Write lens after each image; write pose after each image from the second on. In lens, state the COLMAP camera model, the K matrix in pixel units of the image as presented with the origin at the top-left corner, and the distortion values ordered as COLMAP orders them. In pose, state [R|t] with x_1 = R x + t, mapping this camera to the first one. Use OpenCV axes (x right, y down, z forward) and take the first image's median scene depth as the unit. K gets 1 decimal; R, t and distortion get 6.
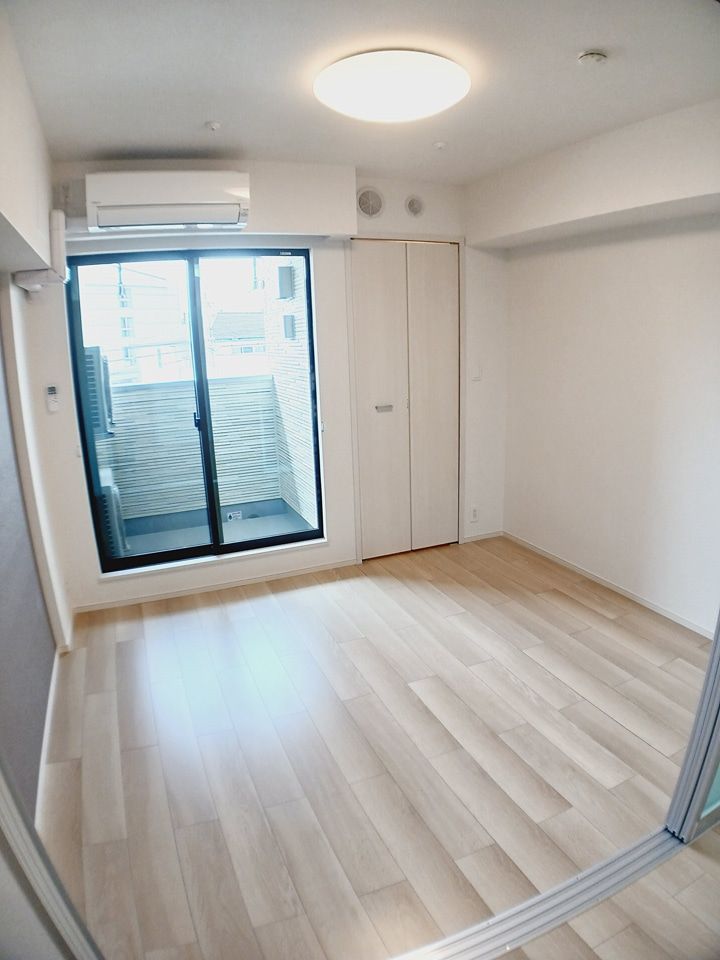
lens RADIAL K [[584.4, 0, 362.4], [0, 584.4, 461.3], [0, 0, 1]] dist [-0.162896, -0.000093]
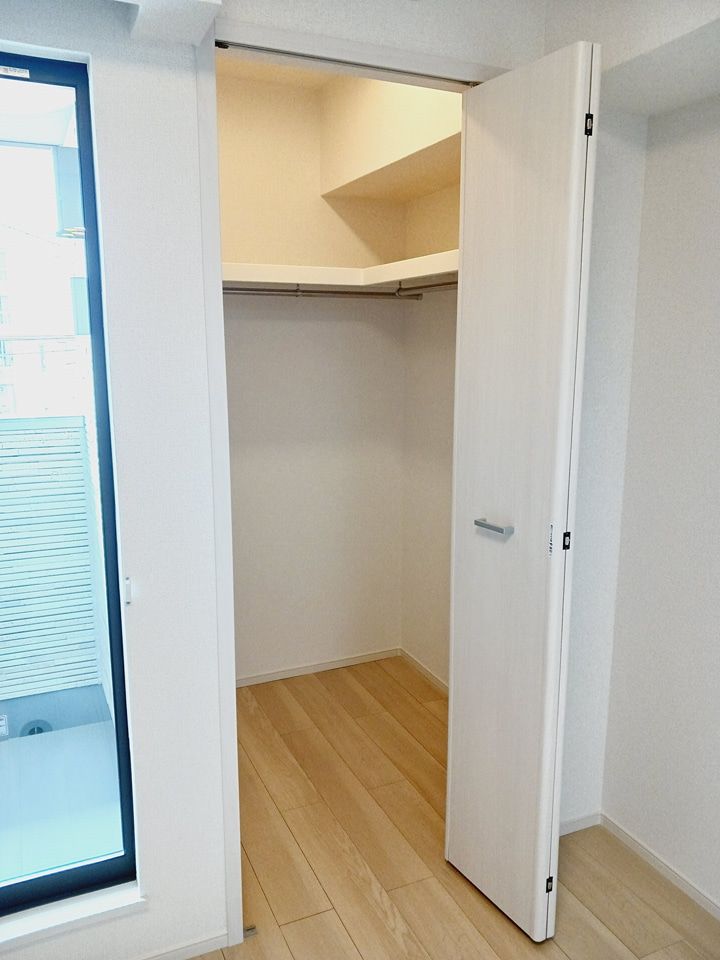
lens RADIAL K [[766.0, 0, 360.0], [0, 766.0, 480.0], [0, 0, 1]] dist [0.033532, 0.005497]
pose [[0.999253, 0.028355, 0.026266, 0.054112], [-0.027481, 0.999075, -0.033064, -0.108044], [-0.027180, 0.032318, 0.999108, 0.499812]]
